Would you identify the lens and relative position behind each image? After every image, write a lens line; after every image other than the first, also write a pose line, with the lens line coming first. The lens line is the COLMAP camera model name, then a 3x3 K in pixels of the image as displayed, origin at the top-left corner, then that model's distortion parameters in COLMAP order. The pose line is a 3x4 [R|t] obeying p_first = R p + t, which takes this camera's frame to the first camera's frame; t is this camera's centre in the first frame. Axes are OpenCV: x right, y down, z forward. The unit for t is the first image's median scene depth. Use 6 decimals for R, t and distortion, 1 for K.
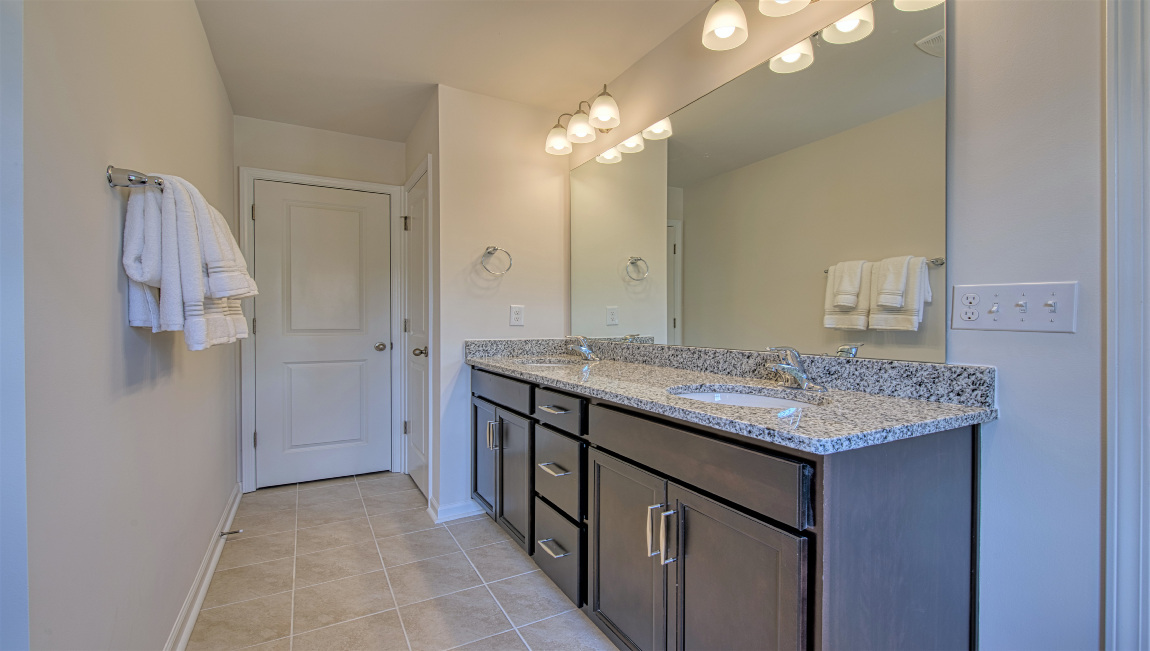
lens RADIAL K [[498.1, 0, 574.3], [0, 498.1, 325.1], [0, 0, 1]] dist [0.006118, -0.003241]
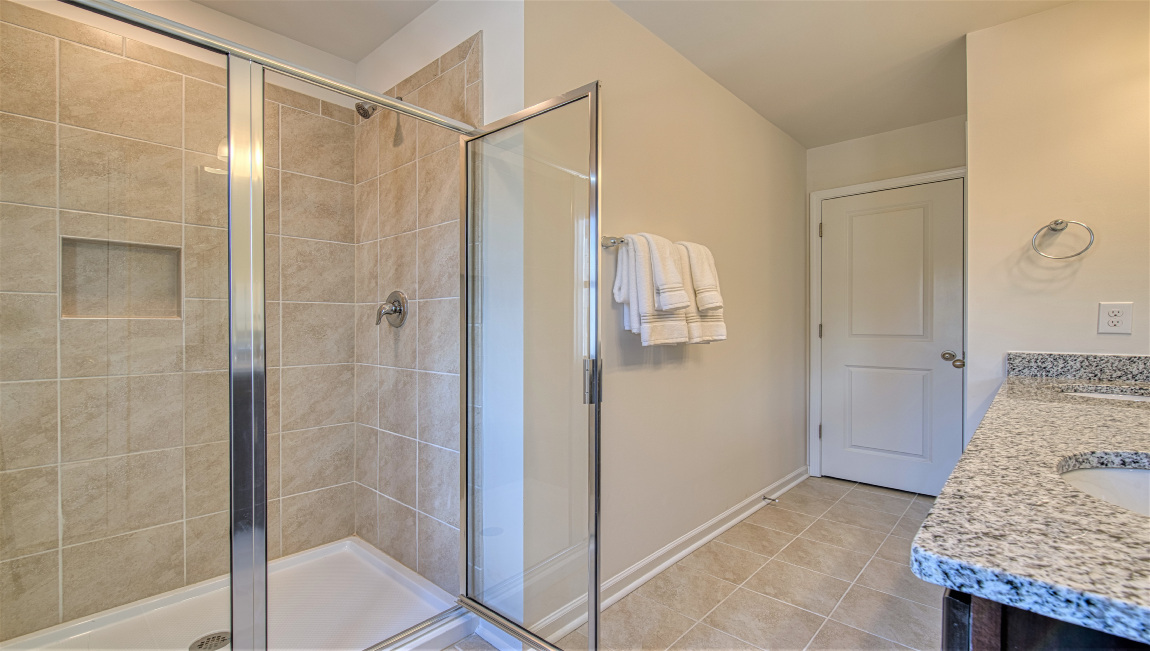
lens RADIAL K [[498.1, 0, 596.8], [0, 498.1, 328.9], [0, 0, 1]] dist [0.006118, -0.003241]
pose [[0.349530, 0.005446, -0.936909, 0.272283], [-0.007830, 0.999965, 0.002891, -0.001727], [0.936892, 0.006325, 0.349561, 0.152679]]
